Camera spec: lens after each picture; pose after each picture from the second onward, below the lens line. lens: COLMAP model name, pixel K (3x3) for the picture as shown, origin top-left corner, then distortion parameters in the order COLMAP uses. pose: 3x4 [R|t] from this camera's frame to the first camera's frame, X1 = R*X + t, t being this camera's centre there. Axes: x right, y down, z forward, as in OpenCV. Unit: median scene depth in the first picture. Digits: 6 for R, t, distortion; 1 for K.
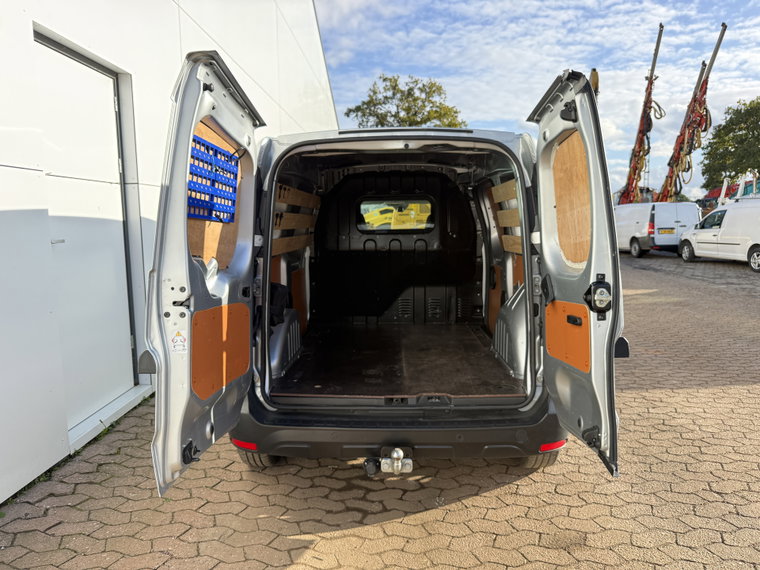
lens RADIAL K [[540.8, 0, 378.3], [0, 540.8, 284.6], [0, 0, 1]] dist [0.020970, -0.037734]
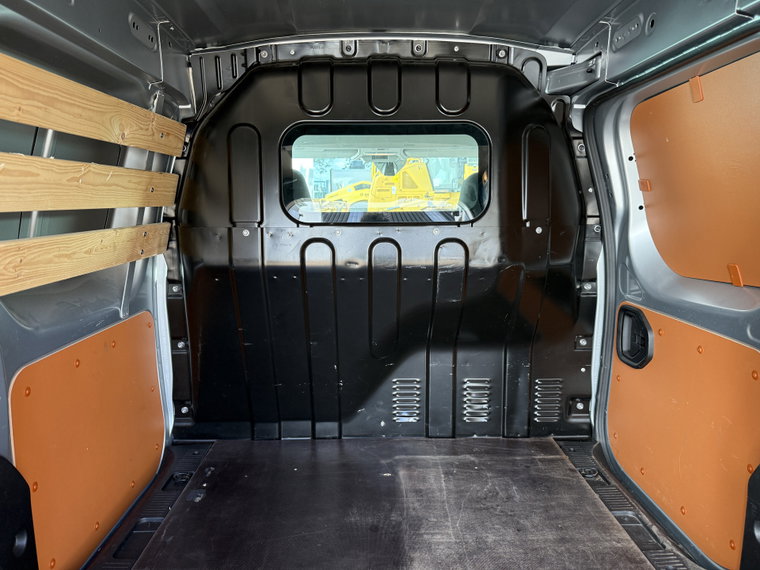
lens RADIAL K [[540.8, 0, 377.9], [0, 540.8, 283.2], [0, 0, 1]] dist [0.020970, -0.037734]
pose [[0.999064, 0.000183, 0.043245, 0.010226], [-0.001838, 0.999268, 0.038220, -0.066629], [-0.043207, -0.038264, 0.998333, 0.617168]]
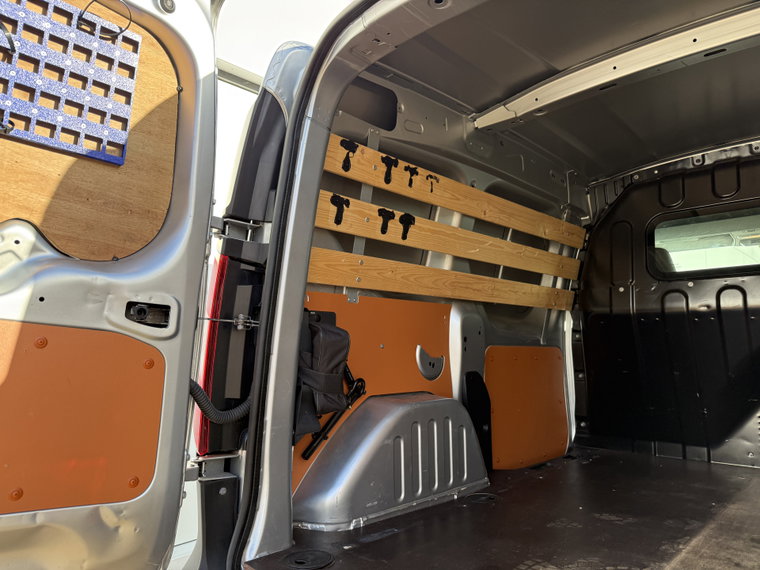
lens RADIAL K [[540.8, 0, 378.7], [0, 540.8, 291.4], [0, 0, 1]] dist [0.020970, -0.037734]
pose [[0.751444, -0.056612, -0.657364, 0.113046], [-0.082213, 0.980514, -0.178421, 0.033182], [0.654655, 0.188117, 0.732147, 0.424471]]
